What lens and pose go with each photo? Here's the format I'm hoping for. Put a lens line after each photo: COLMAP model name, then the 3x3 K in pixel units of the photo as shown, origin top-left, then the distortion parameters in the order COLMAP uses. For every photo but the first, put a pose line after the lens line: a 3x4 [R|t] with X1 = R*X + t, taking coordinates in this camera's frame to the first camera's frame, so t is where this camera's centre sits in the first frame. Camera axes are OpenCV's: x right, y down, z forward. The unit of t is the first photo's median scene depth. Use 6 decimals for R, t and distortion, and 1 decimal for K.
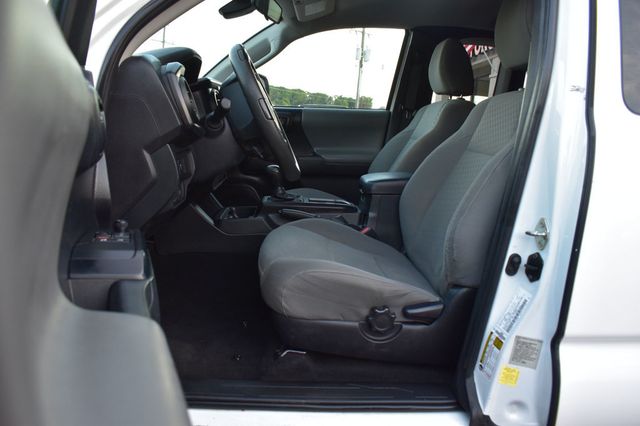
lens RADIAL K [[498.3, 0, 320.0], [0, 498.3, 213.0], [0, 0, 1]] dist [-0.088152, 0.004838]
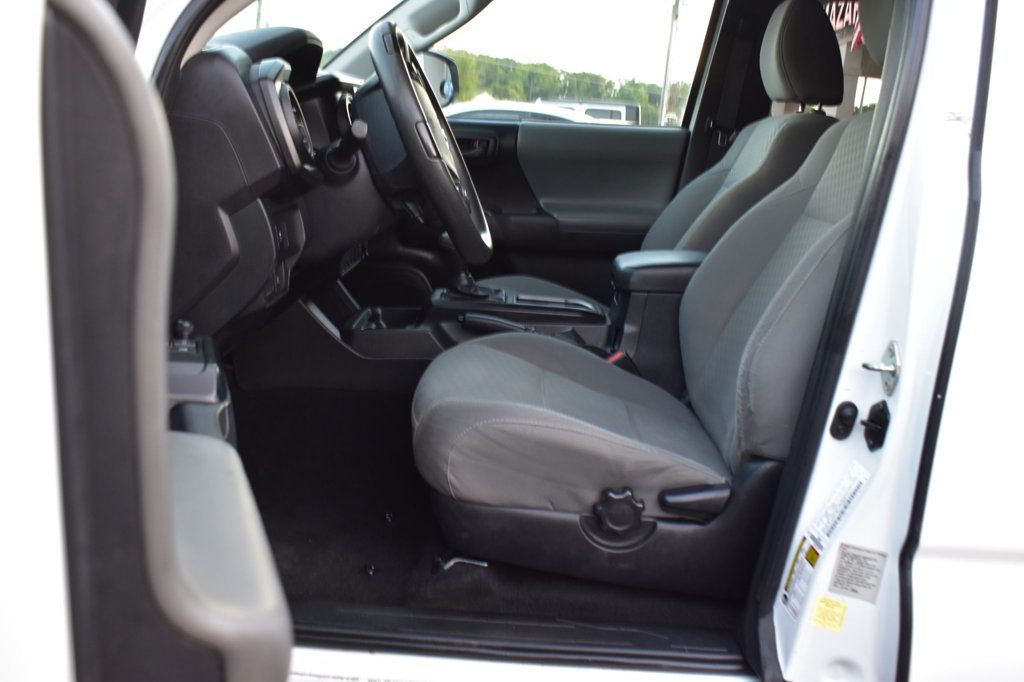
lens RADIAL K [[1062.5, 0, 512.0], [0, 1062.5, 341.0], [0, 0, 1]] dist [-0.060017, 0.002547]
pose [[0.997284, 0.029499, -0.067487, 0.076432], [-0.028572, 0.999484, 0.014659, 0.004621], [0.067884, -0.012691, 0.997612, -0.224071]]
